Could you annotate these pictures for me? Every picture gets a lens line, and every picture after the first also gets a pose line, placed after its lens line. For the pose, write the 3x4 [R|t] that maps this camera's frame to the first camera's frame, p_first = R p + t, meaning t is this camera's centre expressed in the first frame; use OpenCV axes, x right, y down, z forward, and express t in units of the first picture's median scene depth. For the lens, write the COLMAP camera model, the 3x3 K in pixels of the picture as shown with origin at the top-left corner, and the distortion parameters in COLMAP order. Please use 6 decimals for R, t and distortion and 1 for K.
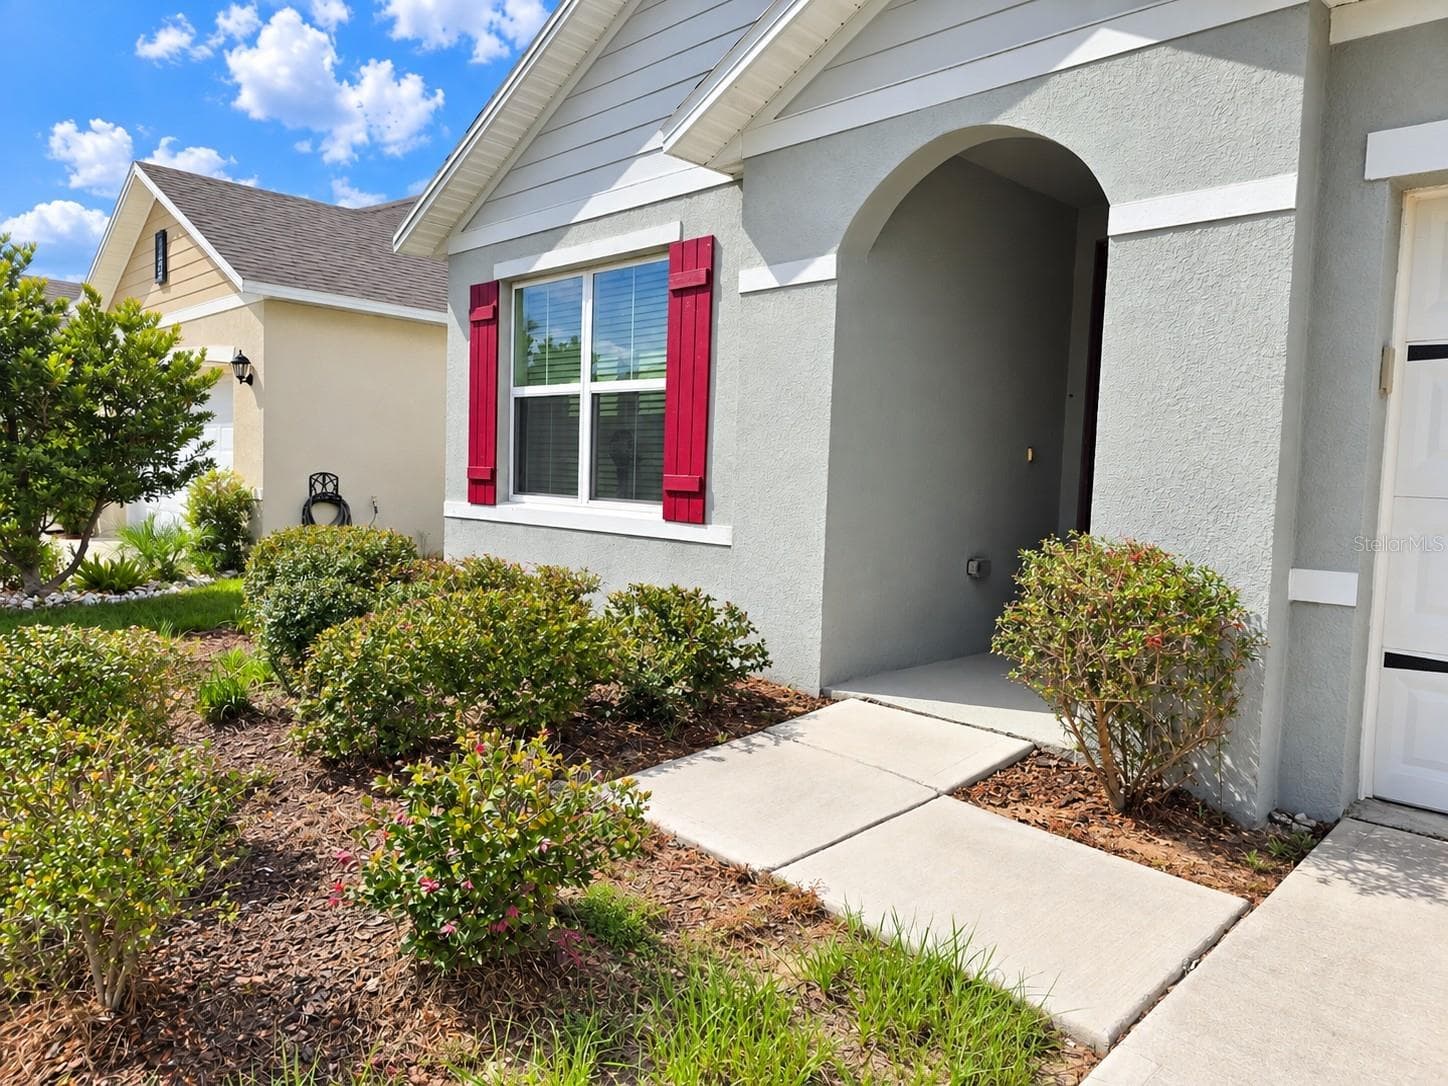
lens RADIAL K [[961.9, 0, 715.3], [0, 961.9, 541.3], [0, 0, 1]] dist [0.002677, -0.001816]
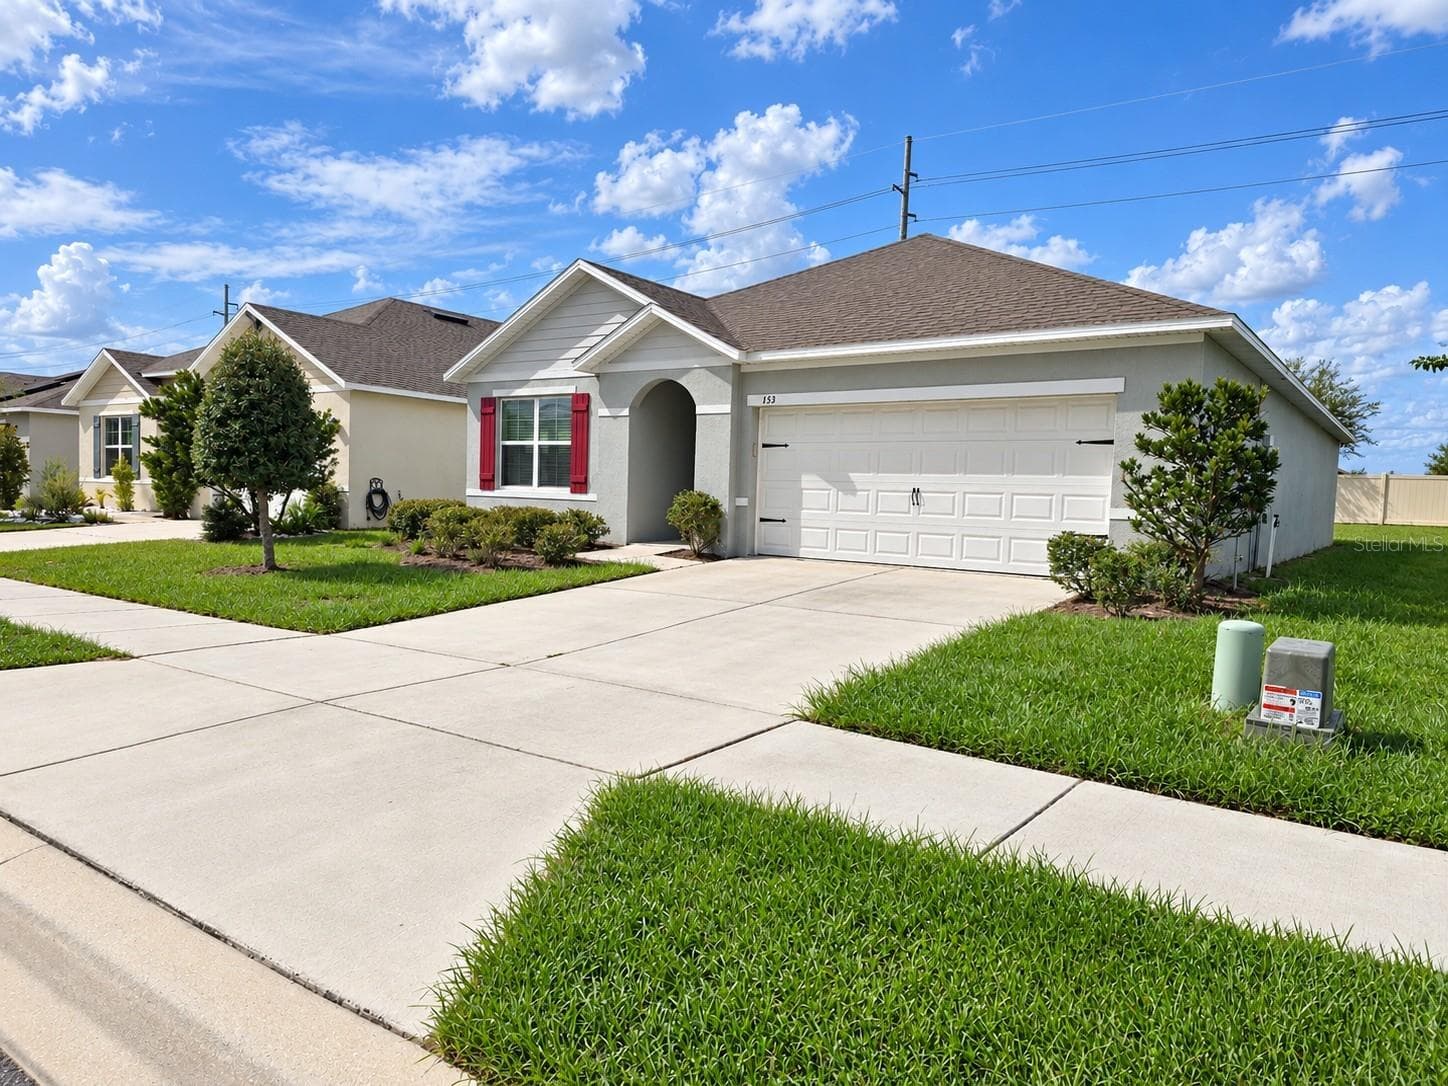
lens RADIAL K [[961.9, 0, 723.6], [0, 961.9, 532.6], [0, 0, 1]] dist [0.002677, -0.001816]
pose [[0.983842, -0.008856, 0.178819, -0.112943], [0.013097, 0.999660, -0.022550, 0.155327], [-0.178558, 0.024528, 0.983624, -1.741077]]
